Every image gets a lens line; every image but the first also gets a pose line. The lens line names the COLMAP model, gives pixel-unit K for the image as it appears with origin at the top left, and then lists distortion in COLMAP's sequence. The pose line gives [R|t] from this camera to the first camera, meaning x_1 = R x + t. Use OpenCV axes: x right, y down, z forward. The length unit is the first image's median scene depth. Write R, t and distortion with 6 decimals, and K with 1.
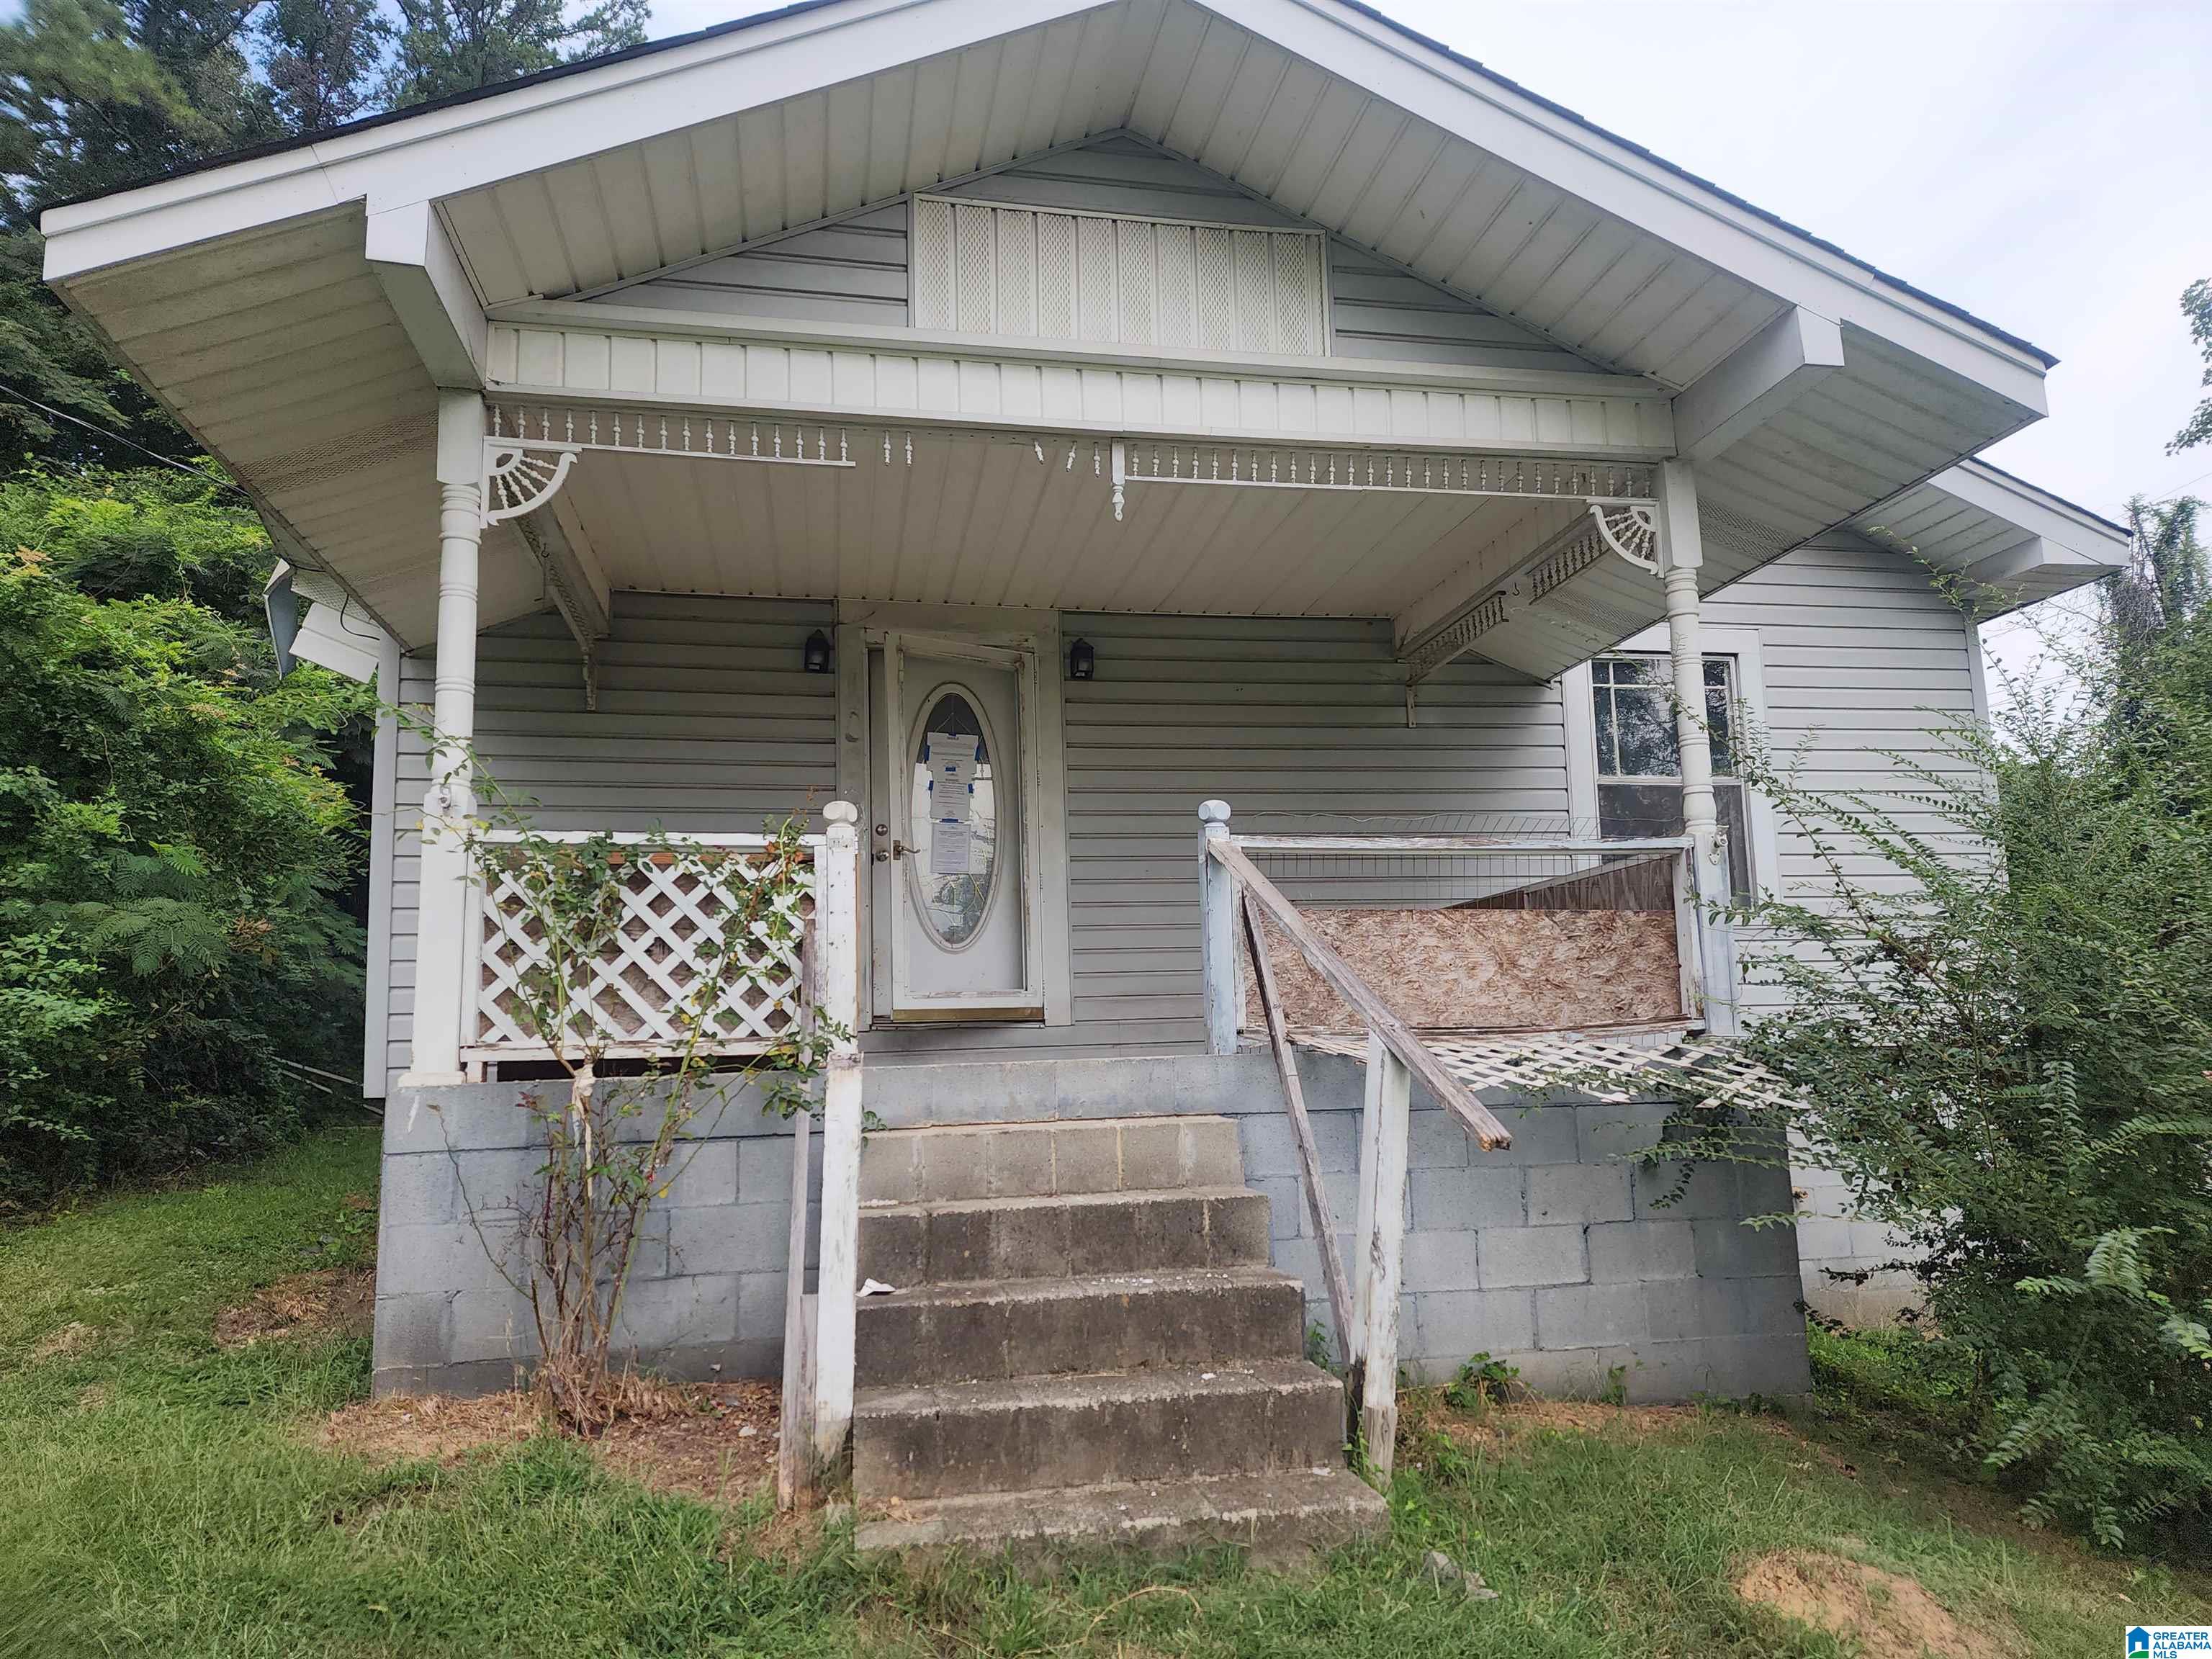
lens RADIAL K [[1482.4, 0, 1108.7], [0, 1482.4, 848.6], [0, 0, 1]] dist [0.078405, -0.087575]
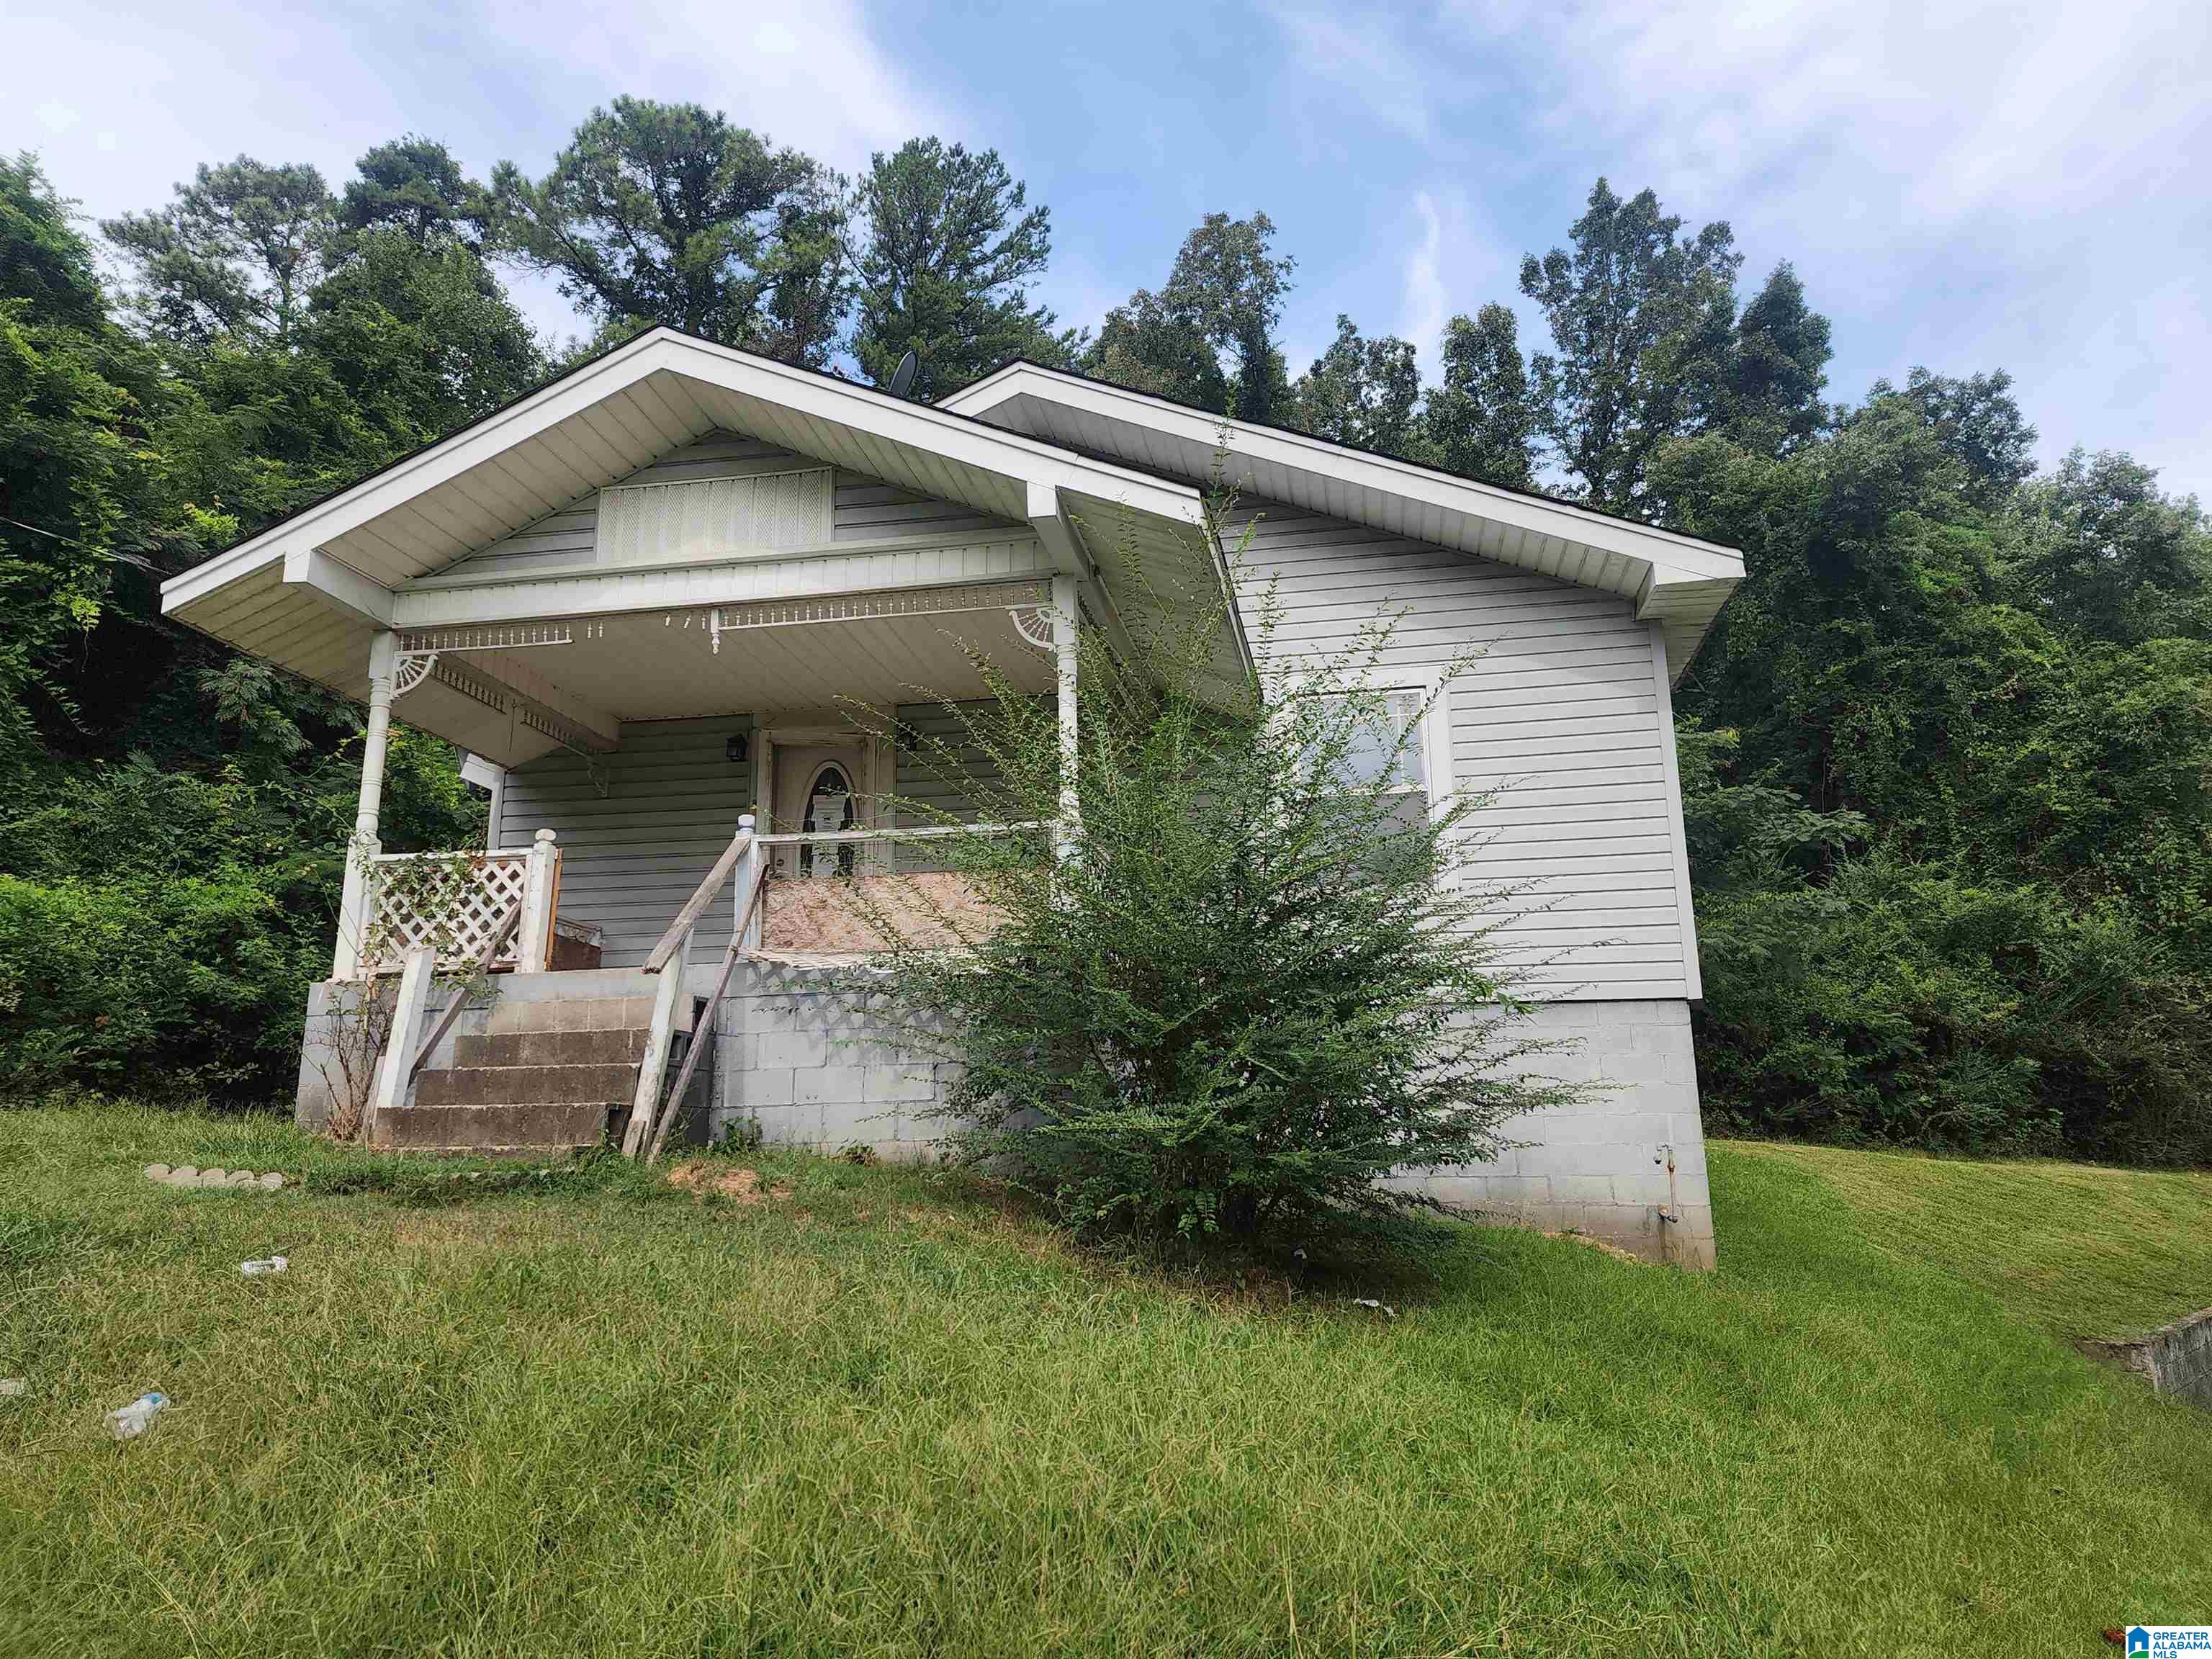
lens RADIAL K [[1474.8, 0, 1137.2], [0, 1474.8, 832.4], [0, 0, 1]] dist [0.058311, -0.105611]
pose [[0.936074, -0.068056, -0.345158, 1.056708], [0.042592, 0.995817, -0.080839, 0.140477], [0.349216, 0.060970, 0.935057, -0.402522]]
